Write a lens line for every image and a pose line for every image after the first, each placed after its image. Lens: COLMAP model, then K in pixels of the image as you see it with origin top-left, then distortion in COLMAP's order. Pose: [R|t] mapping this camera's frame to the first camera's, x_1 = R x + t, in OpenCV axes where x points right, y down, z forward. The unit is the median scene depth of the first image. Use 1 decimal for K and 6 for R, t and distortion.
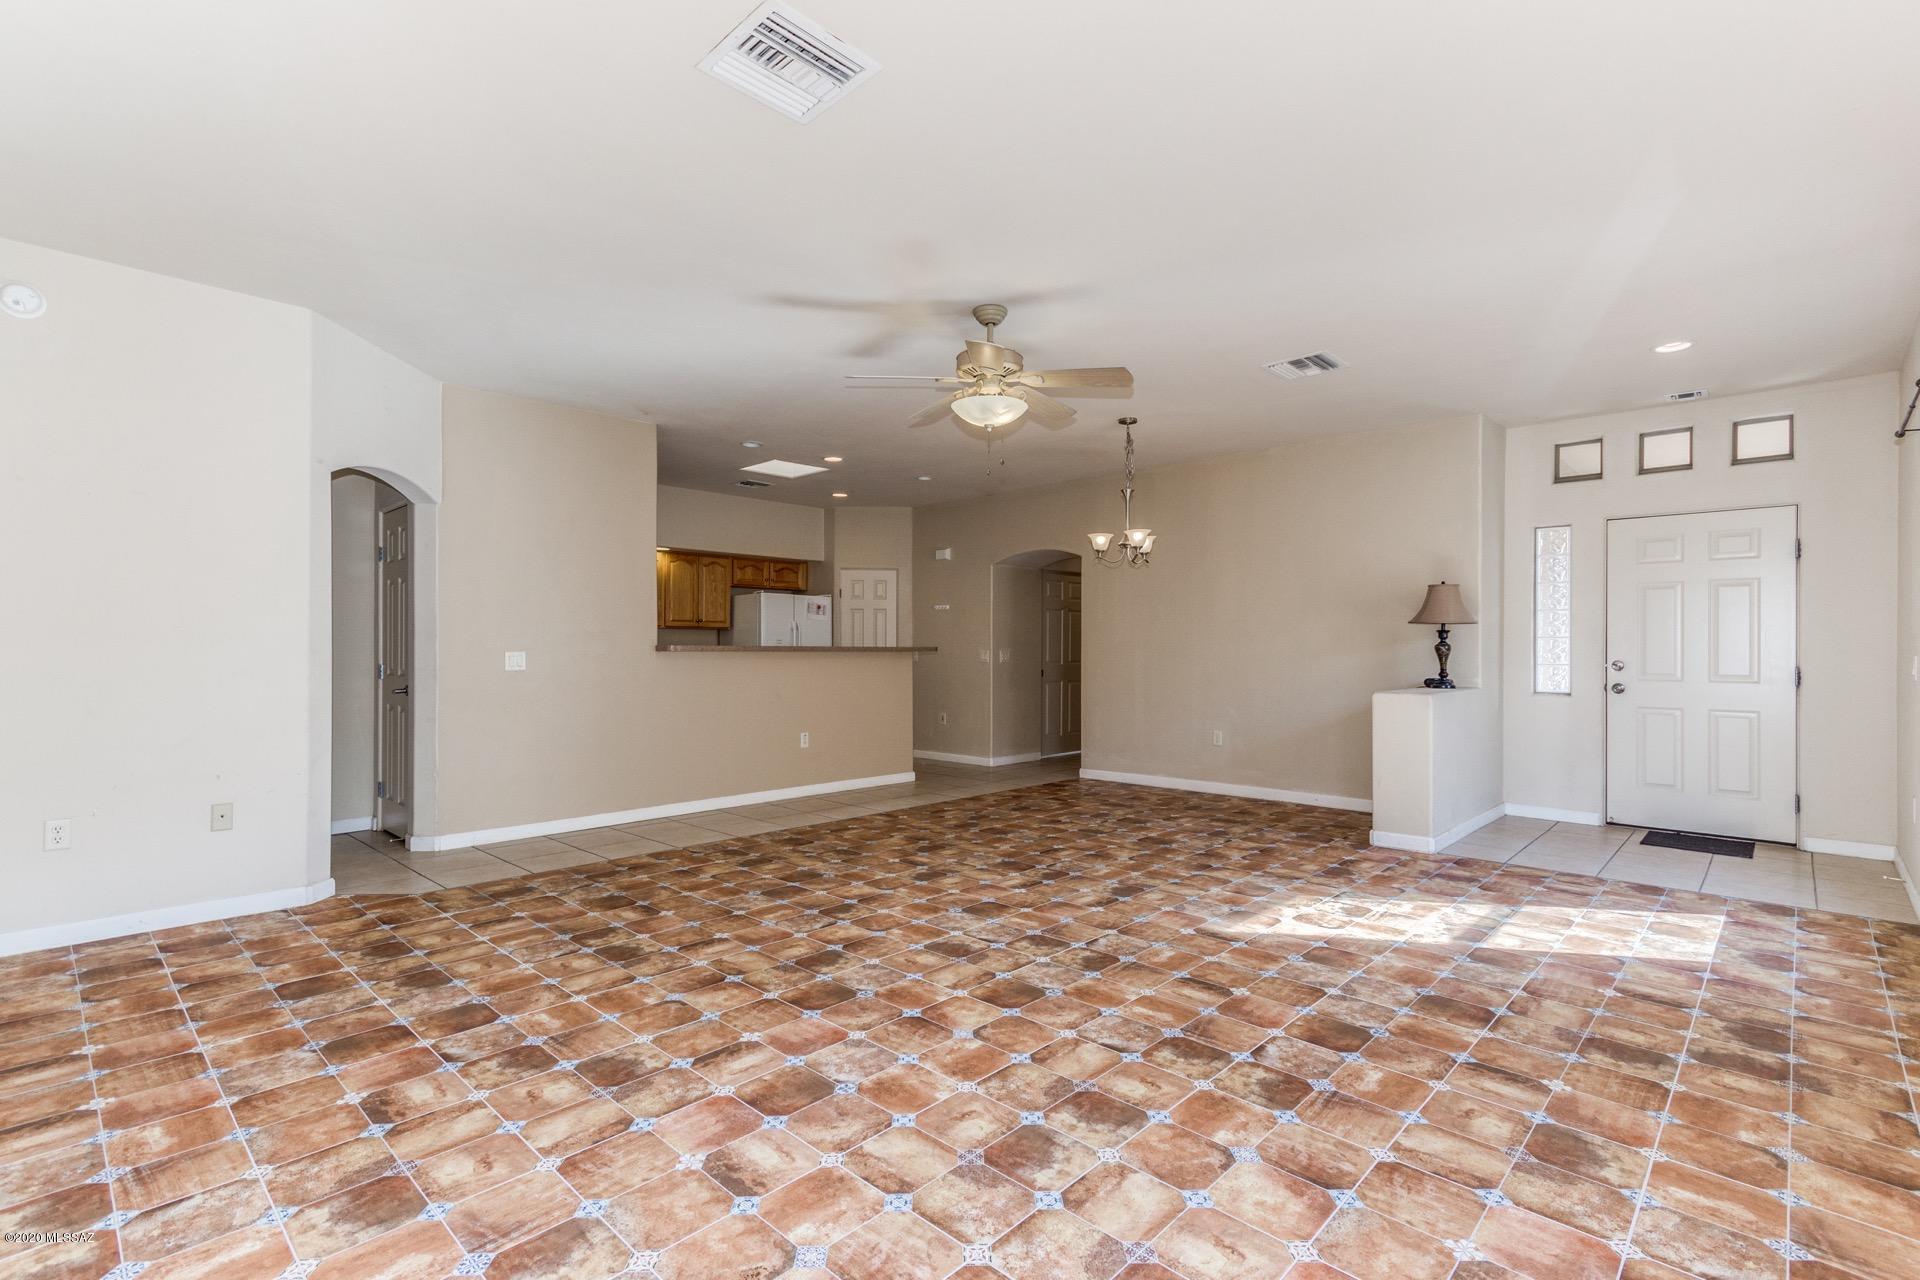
lens RADIAL K [[885.2, 0, 961.2], [0, 885.2, 641.5], [0, 0, 1]] dist [0.006949, 0.001820]
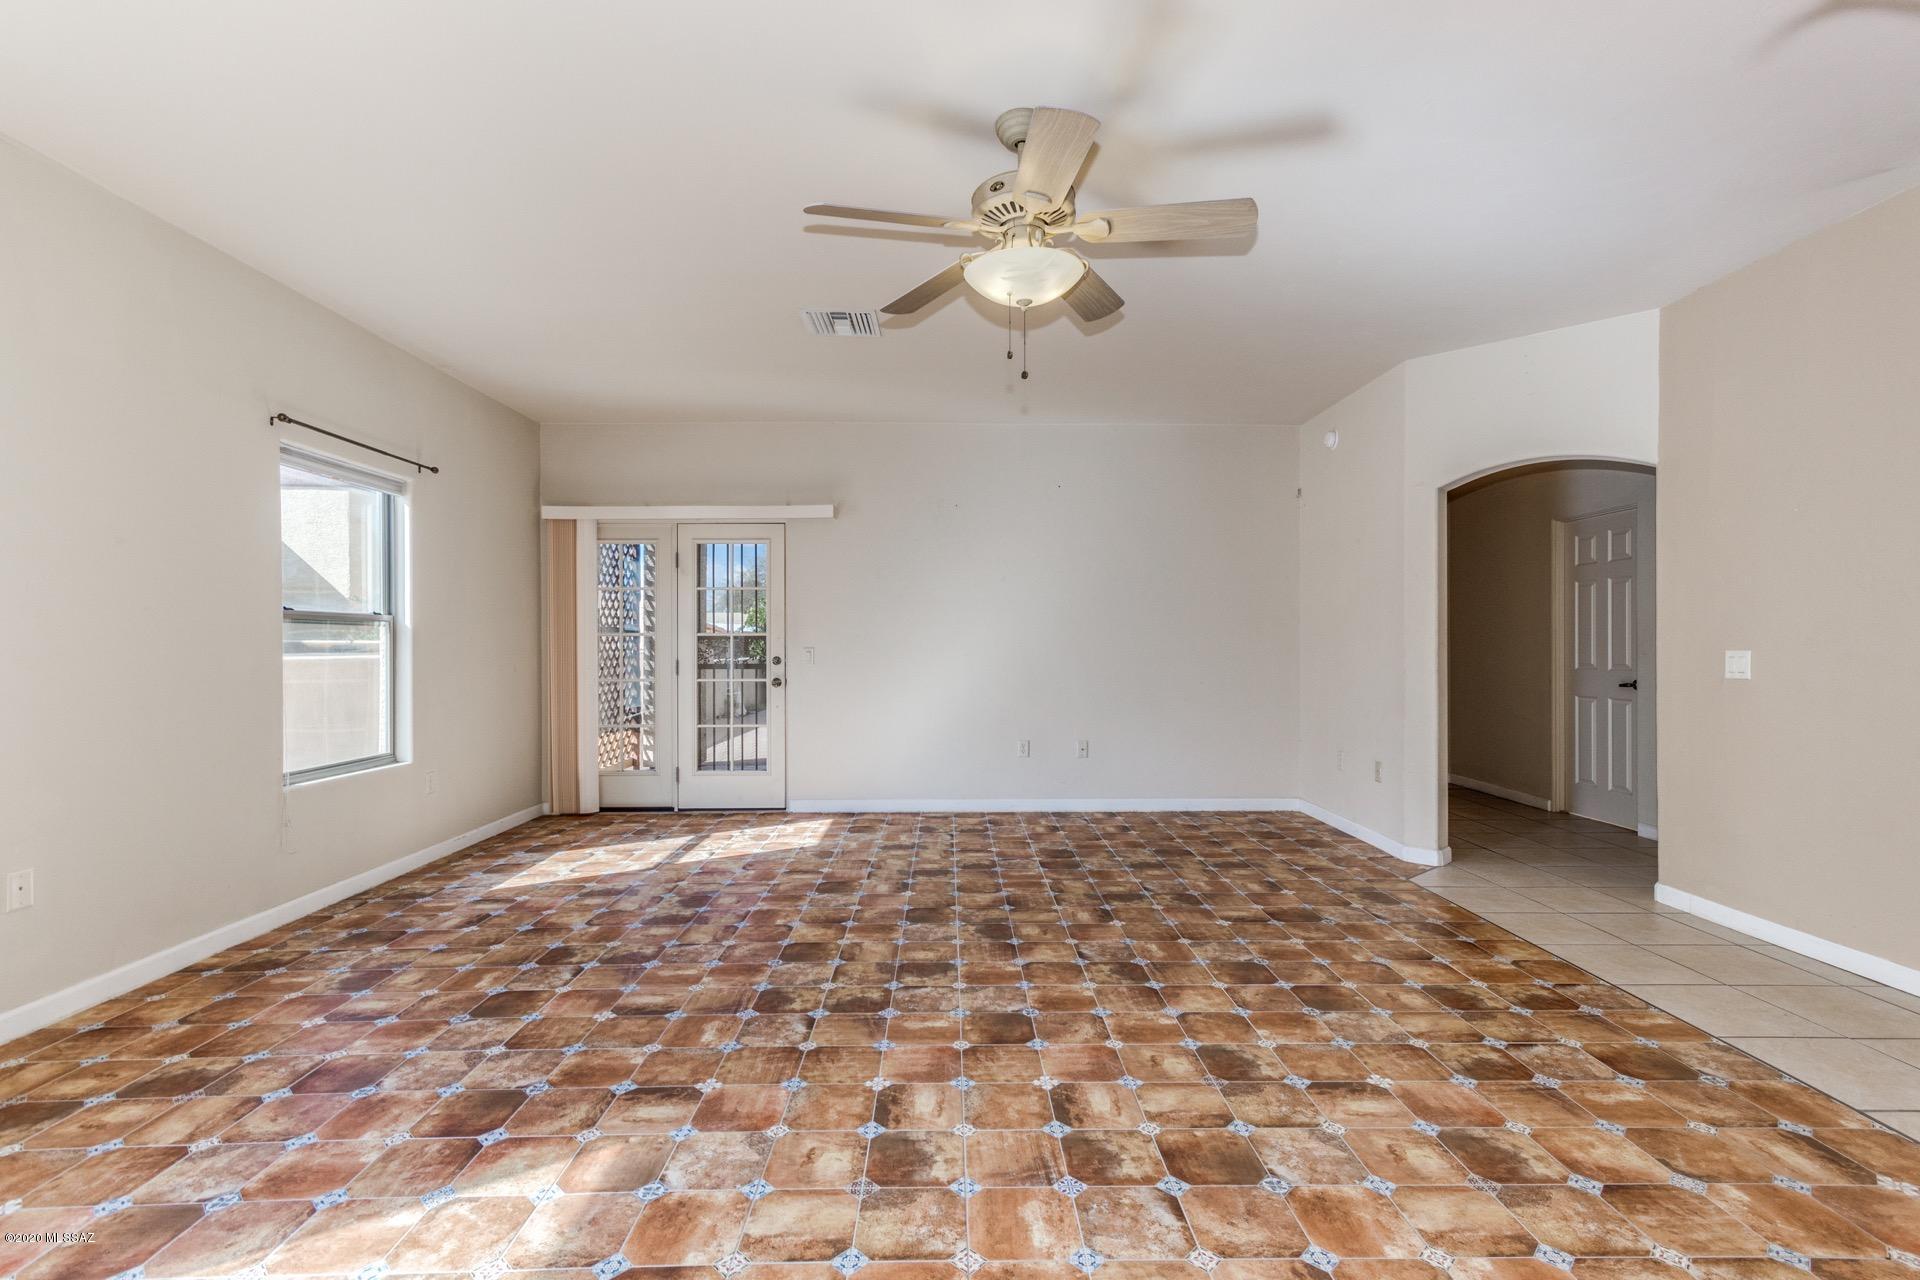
lens RADIAL K [[885.2, 0, 962.9], [0, 885.2, 642.1], [0, 0, 1]] dist [0.006949, 0.001820]
pose [[-0.714480, -0.002302, -0.699652, 0.595807], [0.006152, 0.999935, -0.009573, 0.012431], [0.699629, -0.011144, -0.714420, 1.649841]]
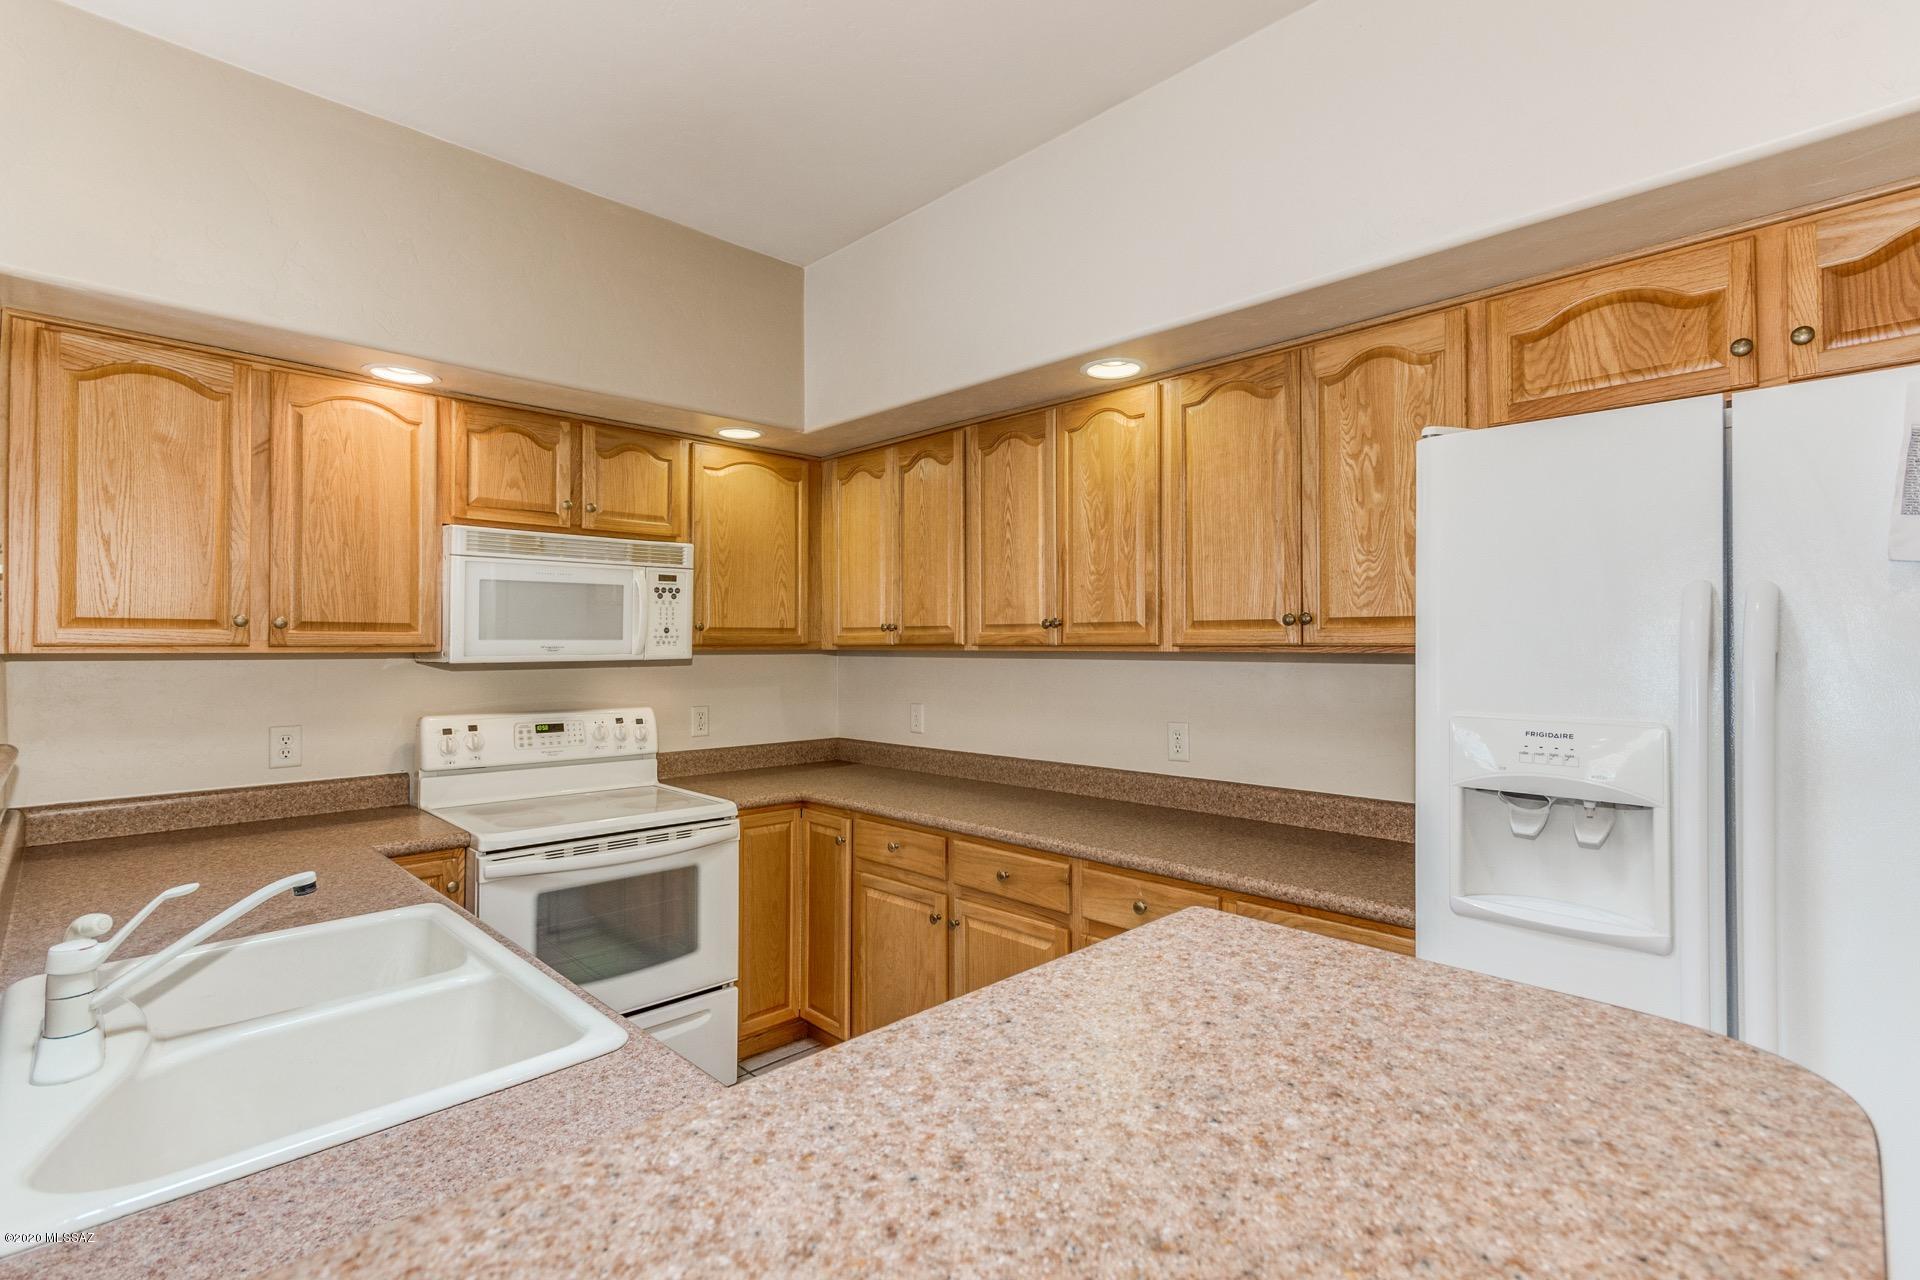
lens RADIAL K [[885.2, 0, 970.3], [0, 885.2, 632.6], [0, 0, 1]] dist [0.006949, 0.001820]
pose [[-0.027191, -0.016506, -0.999494, -0.144574], [0.007776, 0.999830, -0.016723, -0.042717], [0.999600, -0.008227, -0.027058, 2.325274]]
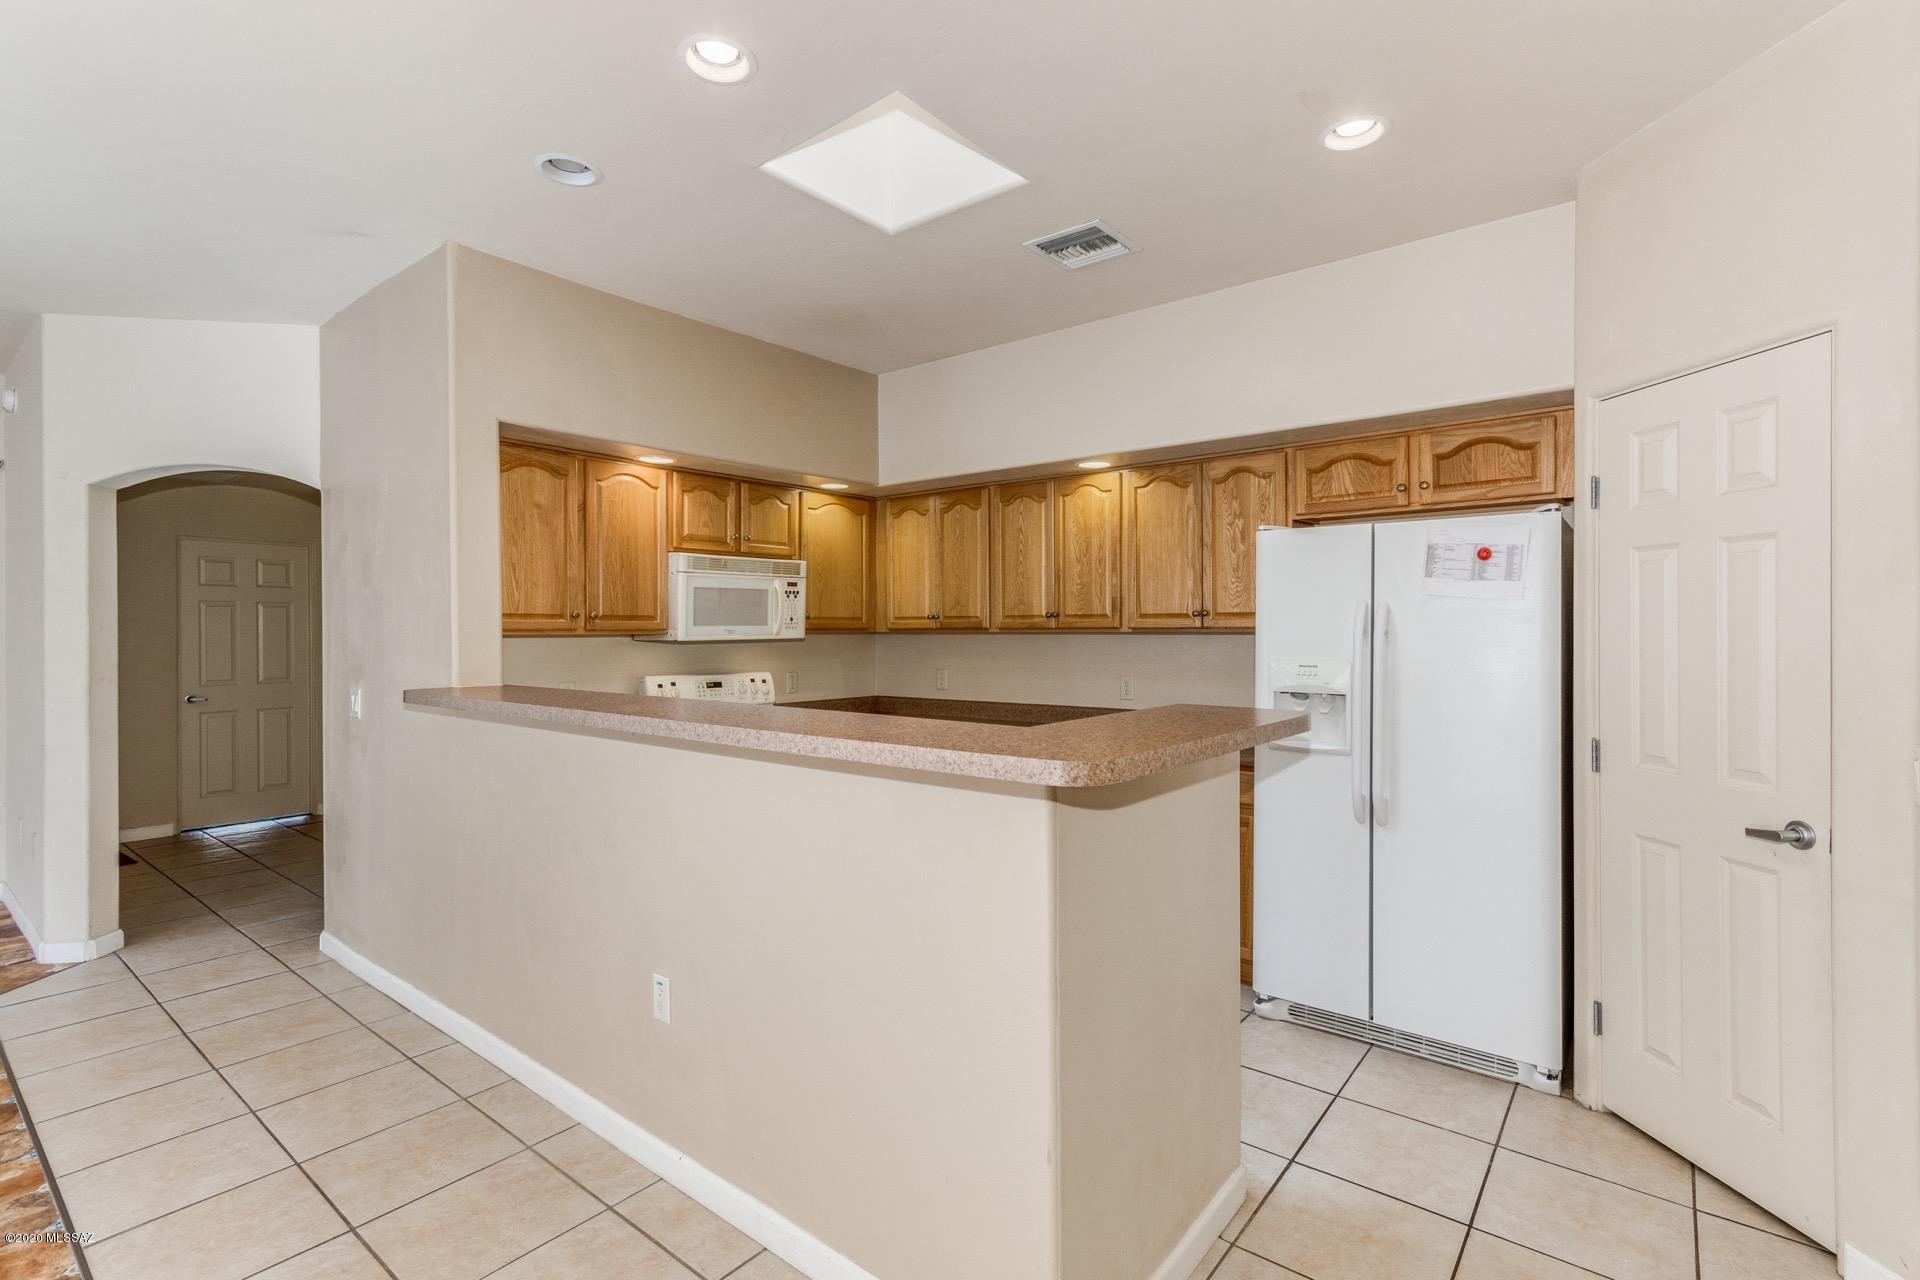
lens RADIAL K [[885.2, 0, 969.1], [0, 885.2, 635.9], [0, 0, 1]] dist [0.006949, 0.001820]
pose [[0.083123, 0.004416, -0.996529, 0.303400], [0.011025, 0.999925, 0.005351, -0.041346], [0.996478, -0.011431, 0.083068, 2.159828]]
